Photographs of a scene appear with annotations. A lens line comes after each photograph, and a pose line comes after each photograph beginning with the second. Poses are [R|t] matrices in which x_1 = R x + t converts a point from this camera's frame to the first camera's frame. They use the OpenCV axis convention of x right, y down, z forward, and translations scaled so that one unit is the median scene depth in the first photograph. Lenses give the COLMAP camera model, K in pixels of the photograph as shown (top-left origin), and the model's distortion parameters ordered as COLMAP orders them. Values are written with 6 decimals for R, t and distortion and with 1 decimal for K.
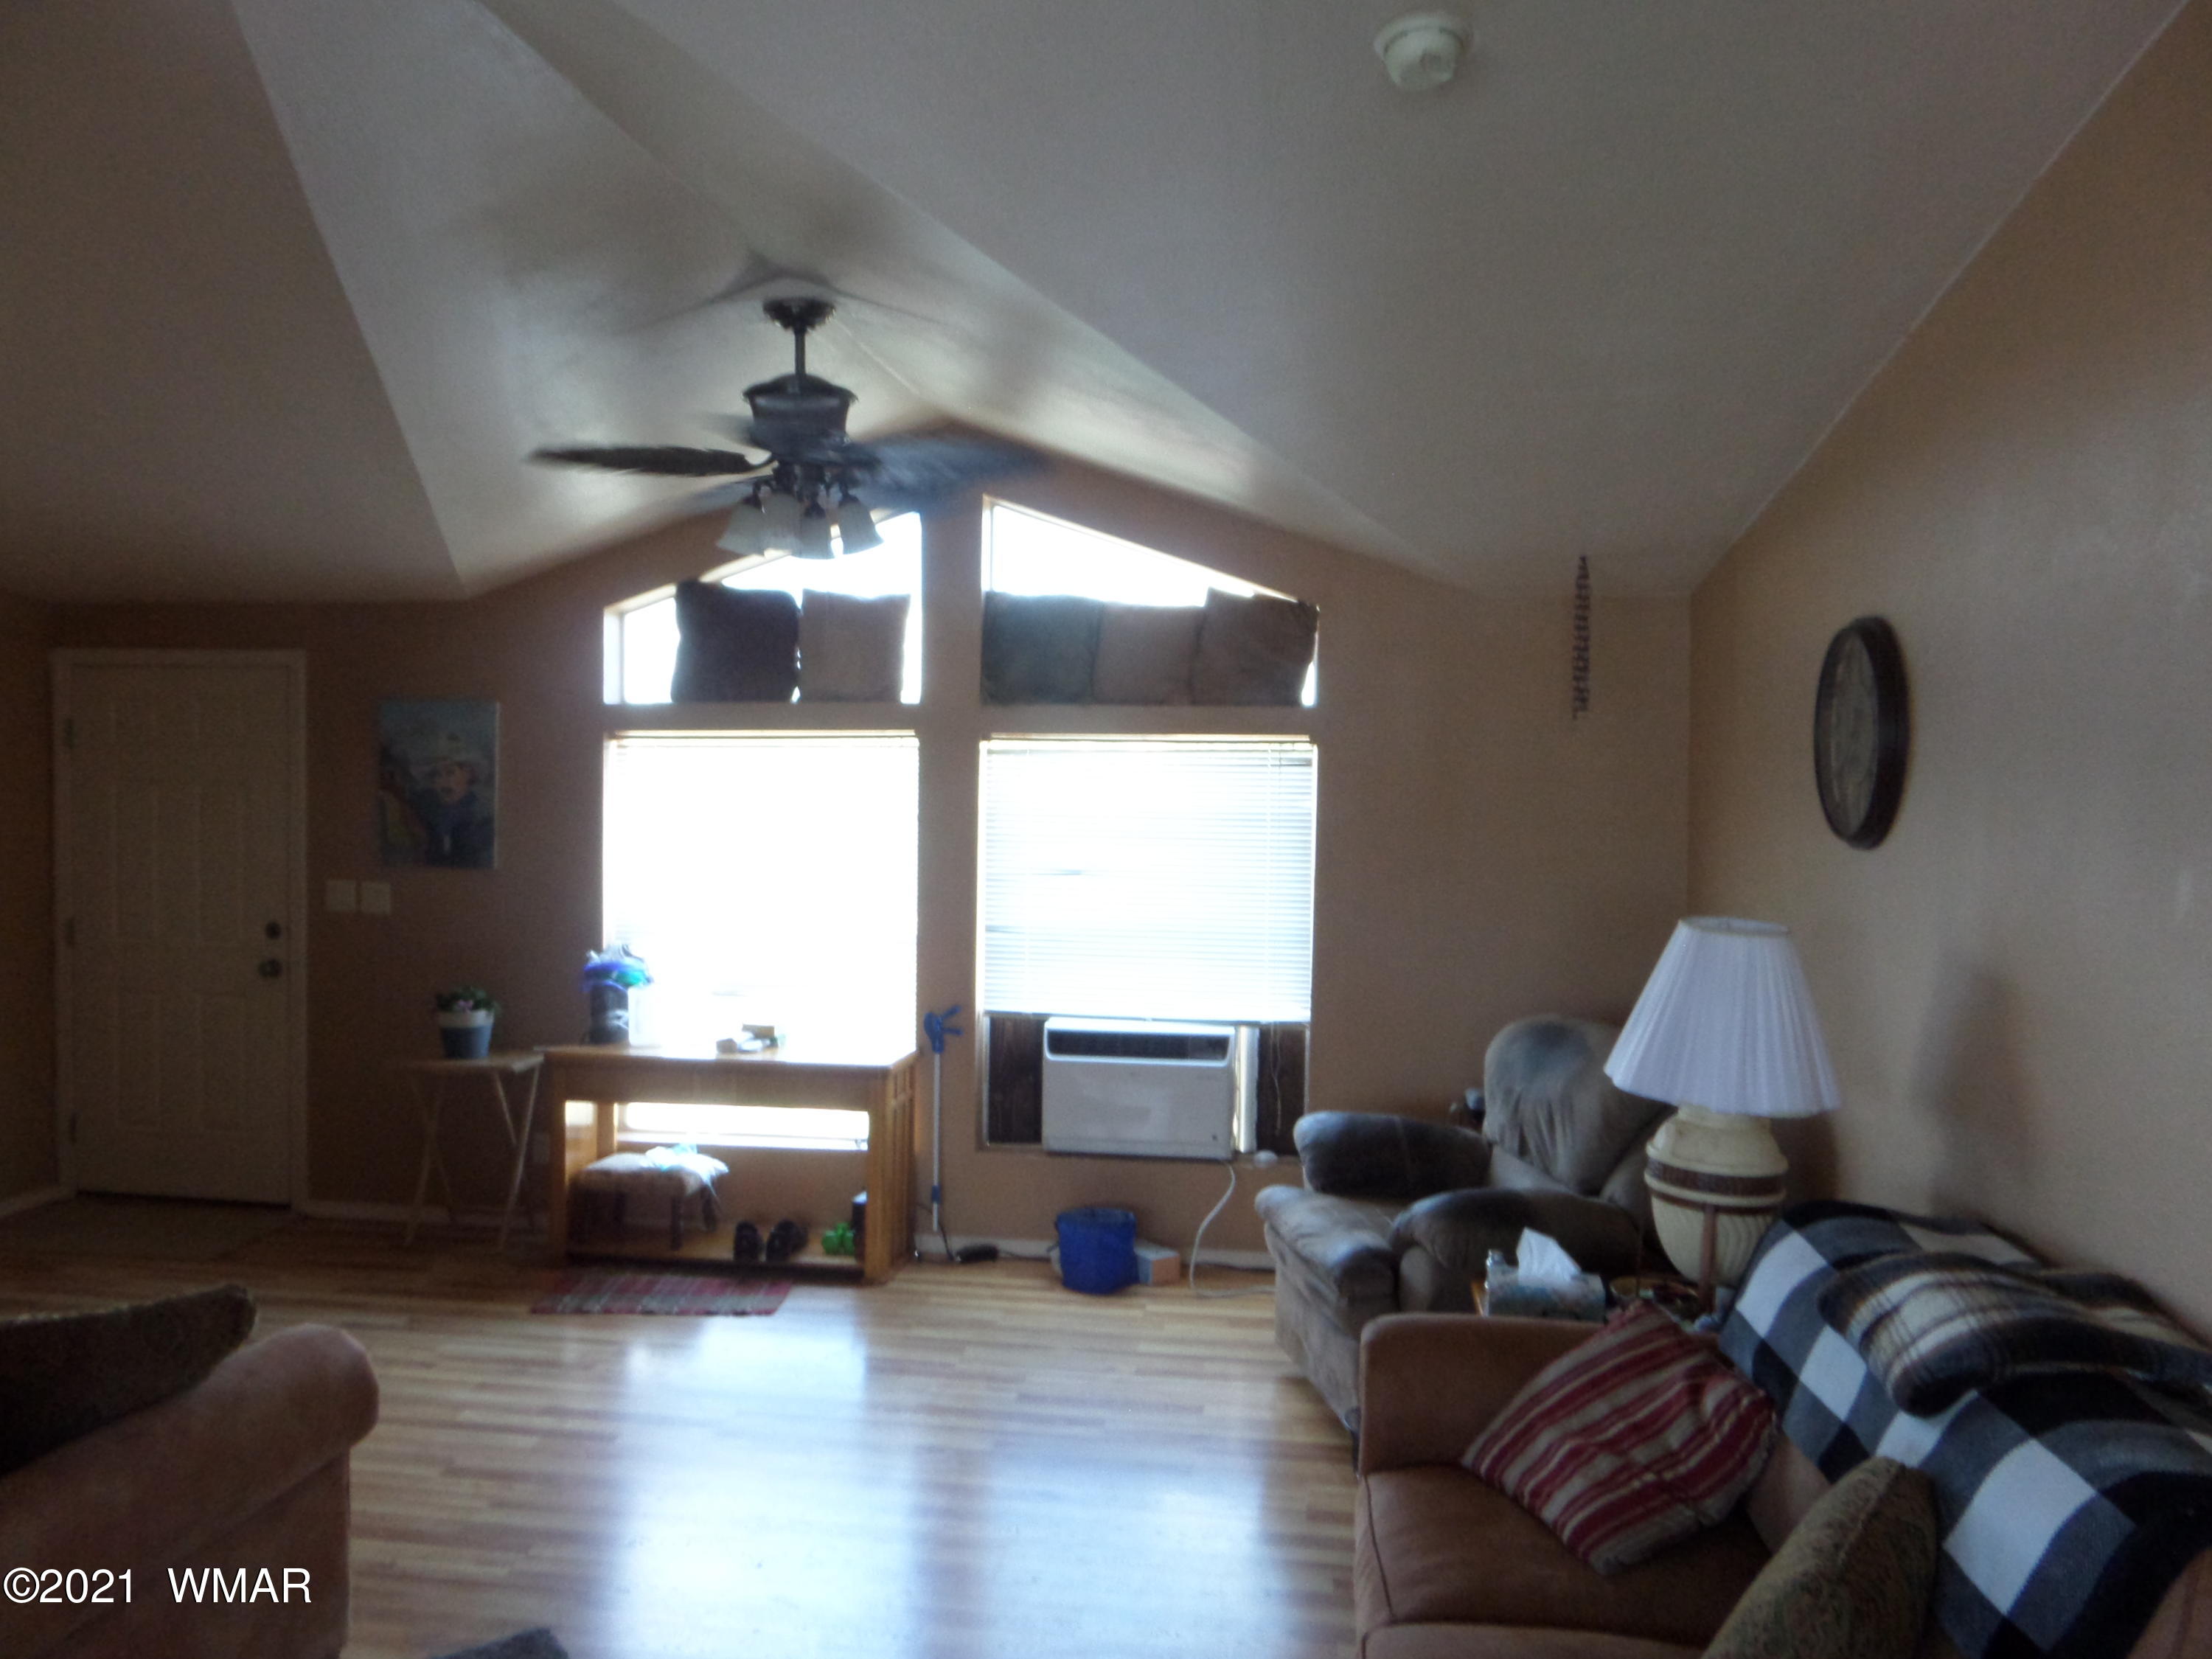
lens RADIAL K [[1634.6, 0, 1106.0], [0, 1634.6, 829.5], [0, 0, 1]] dist [0.004576, -0.029493]
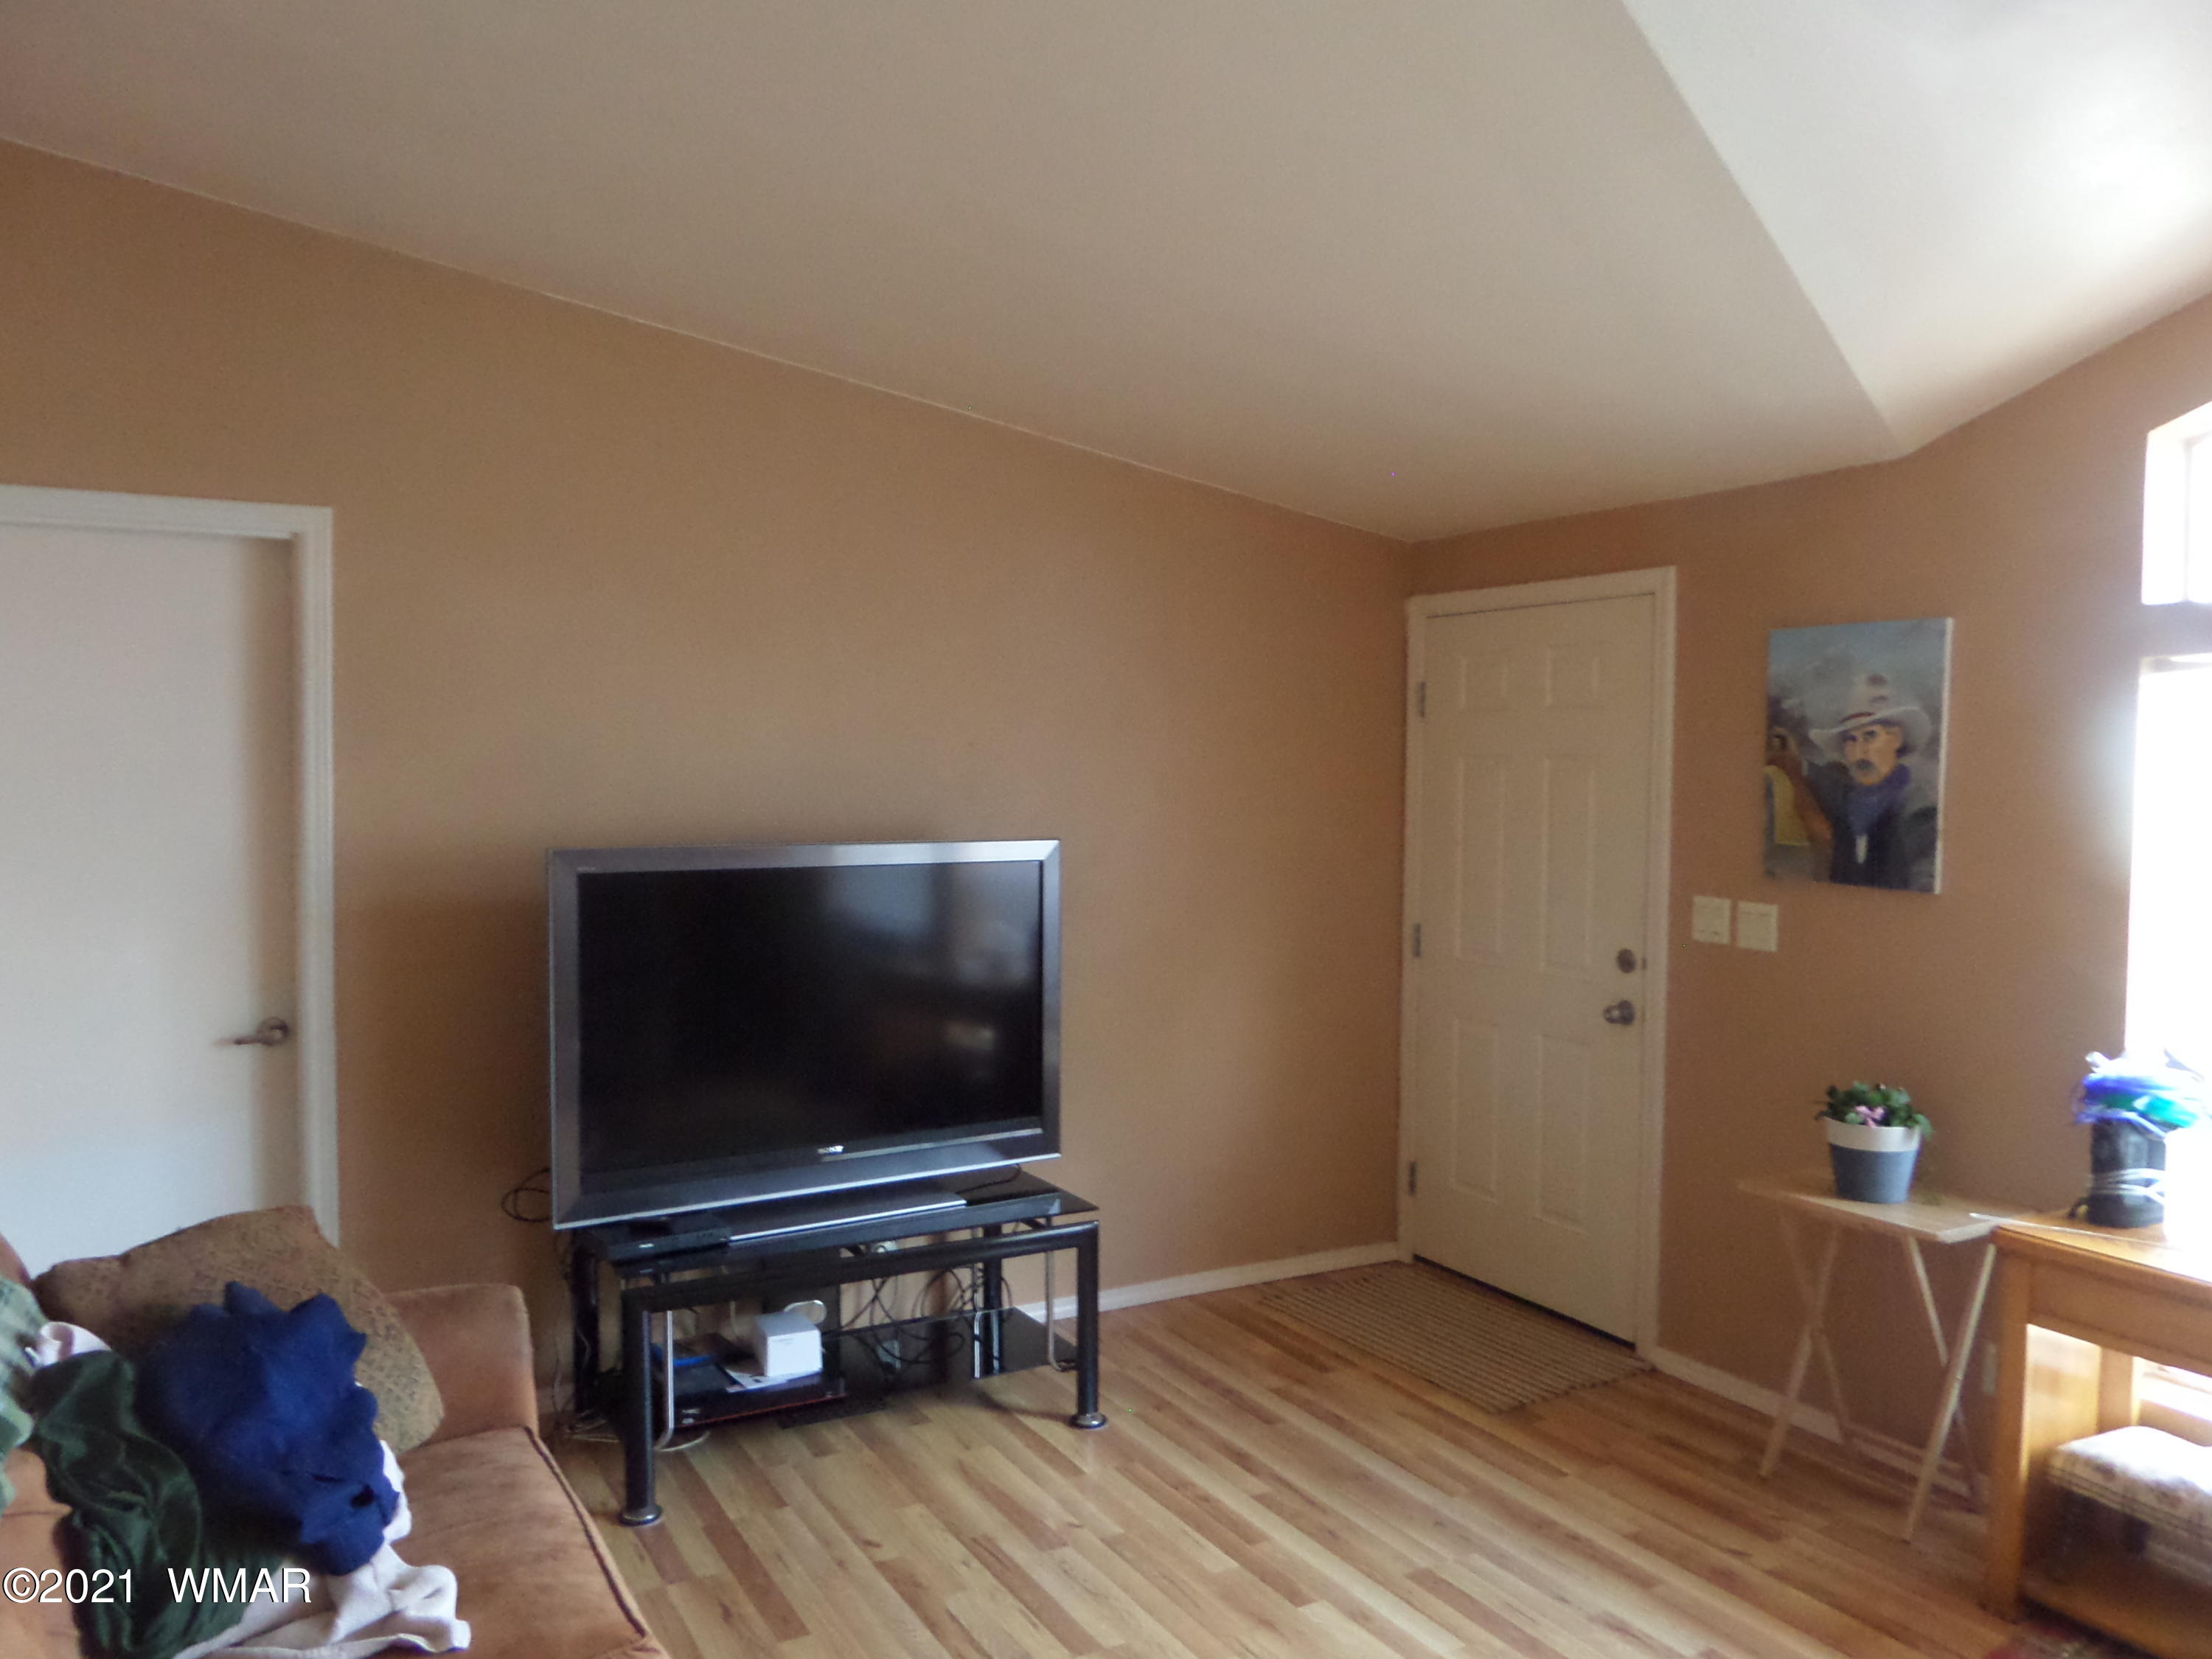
lens RADIAL K [[1634.6, 0, 1106.0], [0, 1634.6, 829.5], [0, 0, 1]] dist [0.004576, -0.029493]
pose [[0.615100, 0.024692, -0.788063, -0.089892], [-0.028355, 0.999556, 0.009186, 0.003830], [0.787939, 0.016695, 0.615527, 0.400359]]
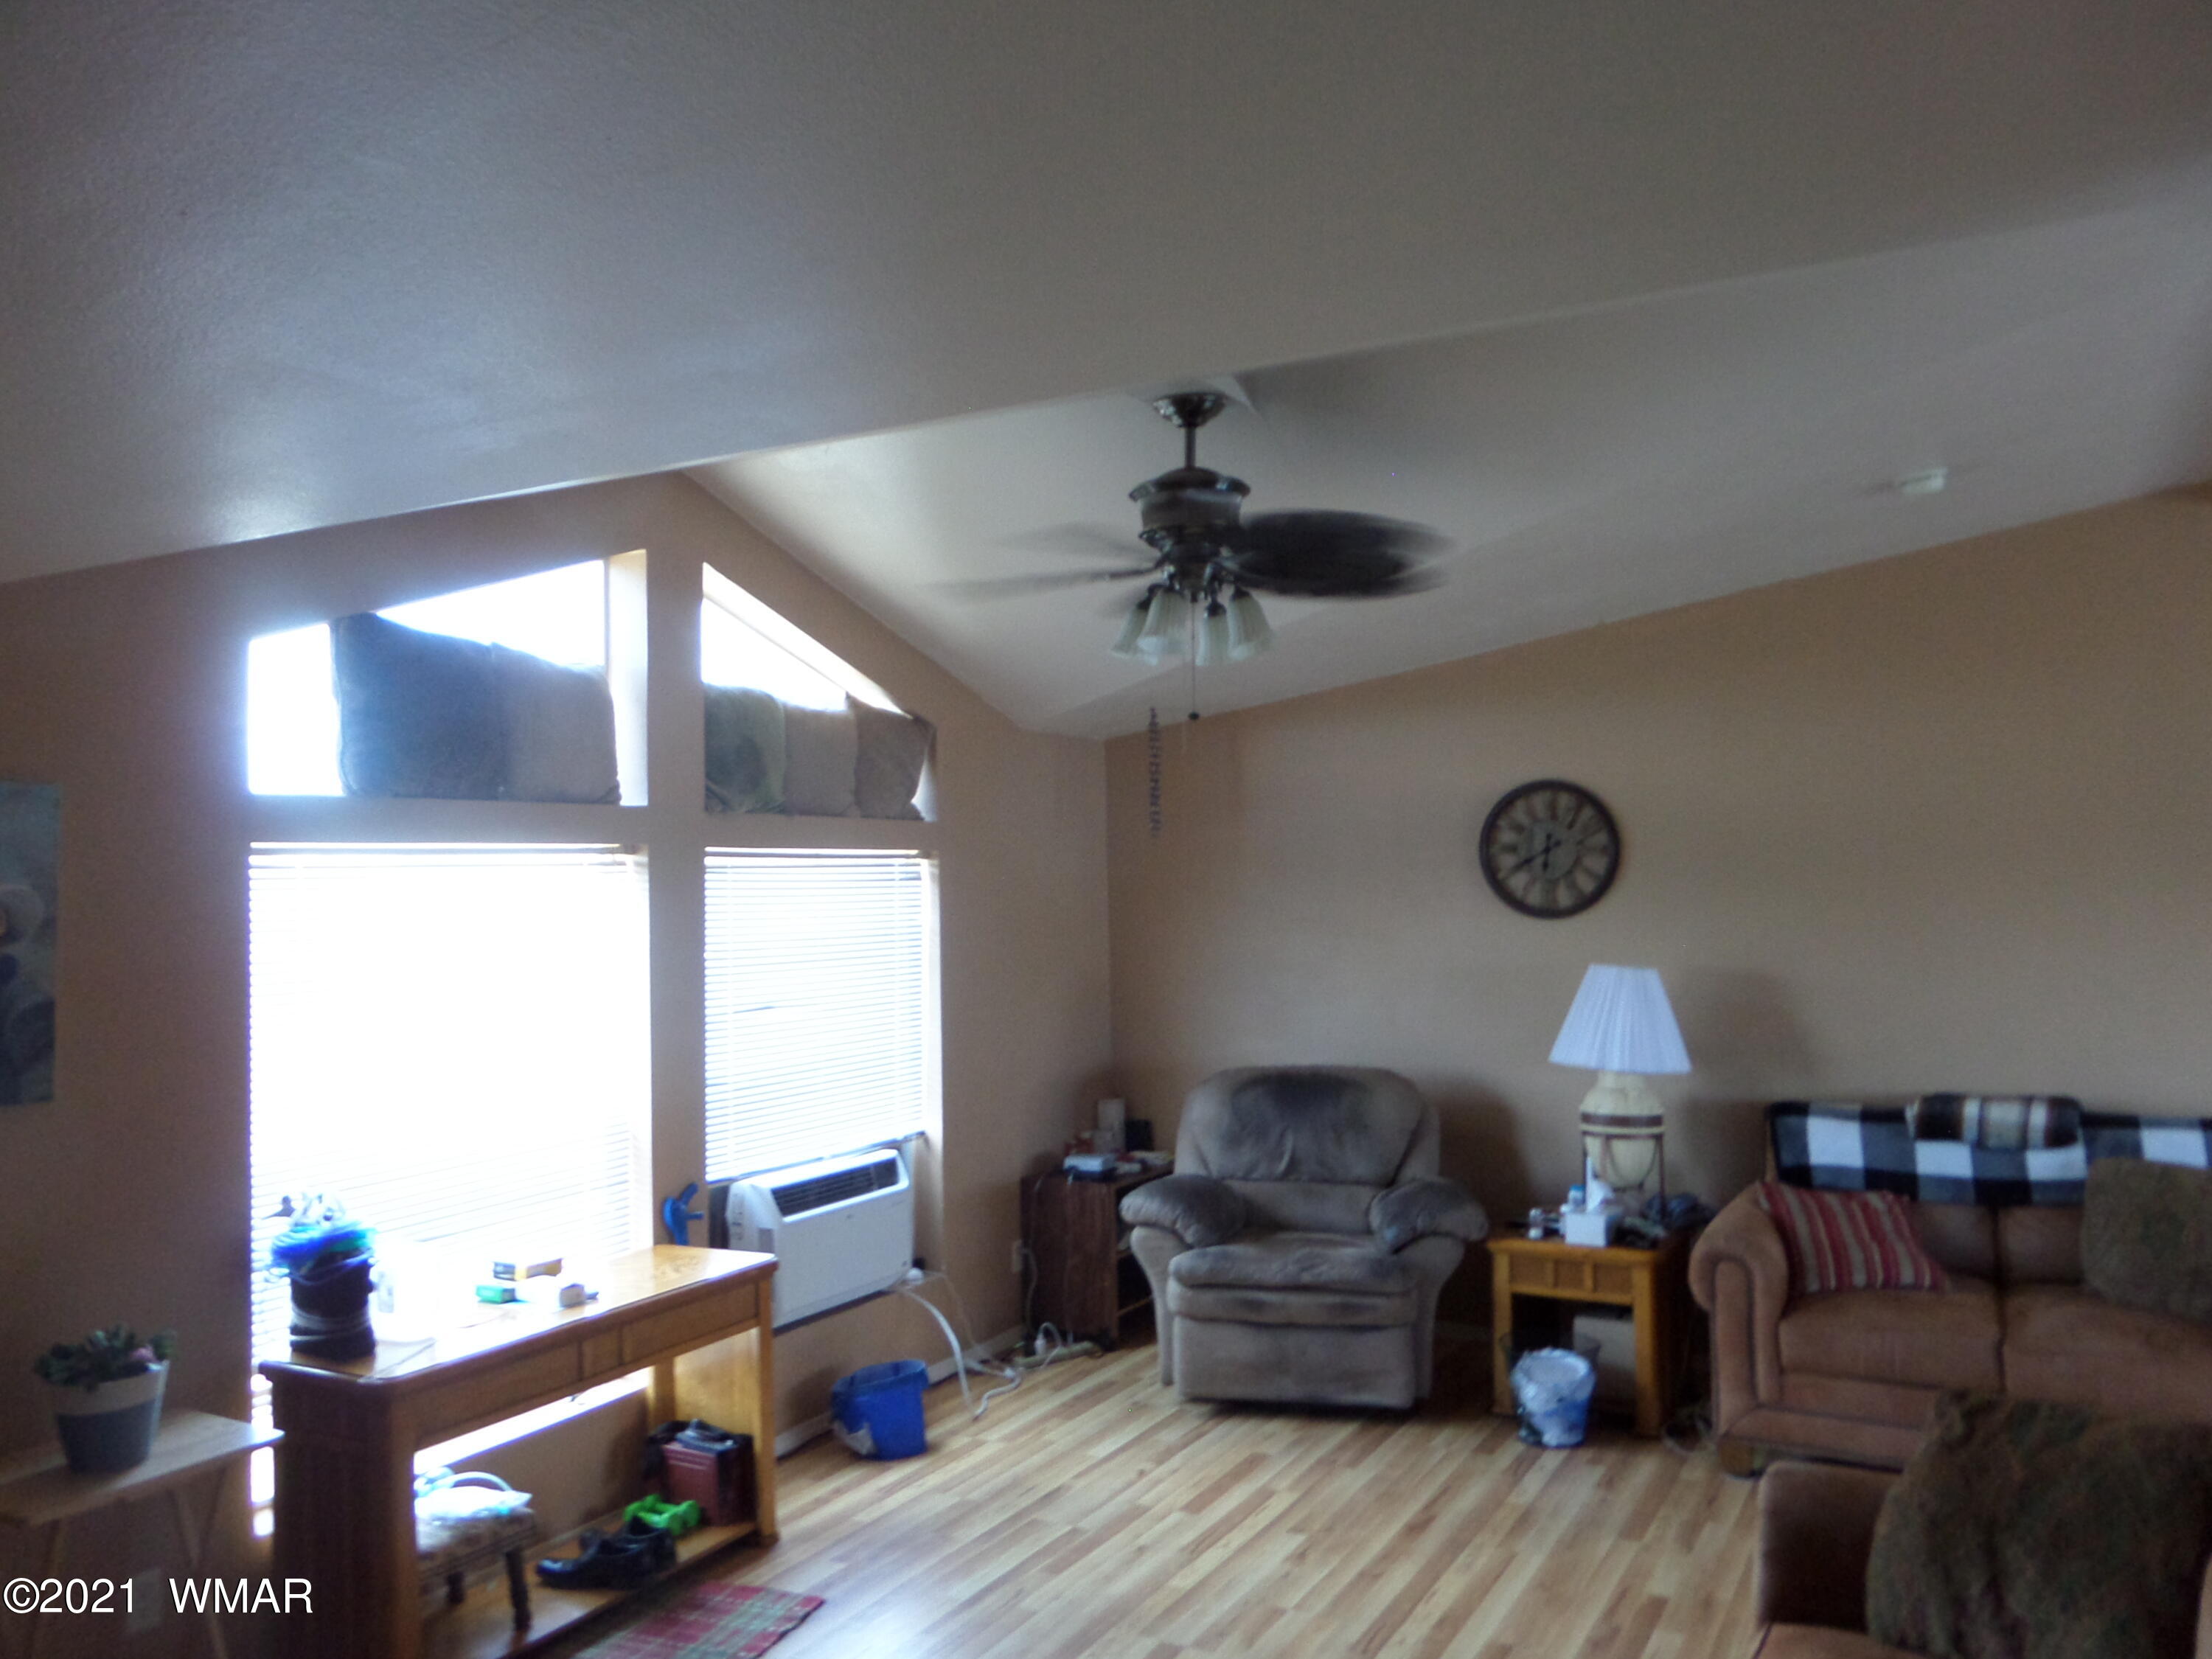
lens RADIAL K [[1634.6, 0, 1106.0], [0, 1634.6, 829.5], [0, 0, 1]] dist [0.004576, -0.029493]
pose [[0.363506, 0.012562, 0.931507, -0.774274], [0.054849, 0.997886, -0.034861, -0.027248], [-0.929976, 0.063764, 0.362048, 0.509053]]
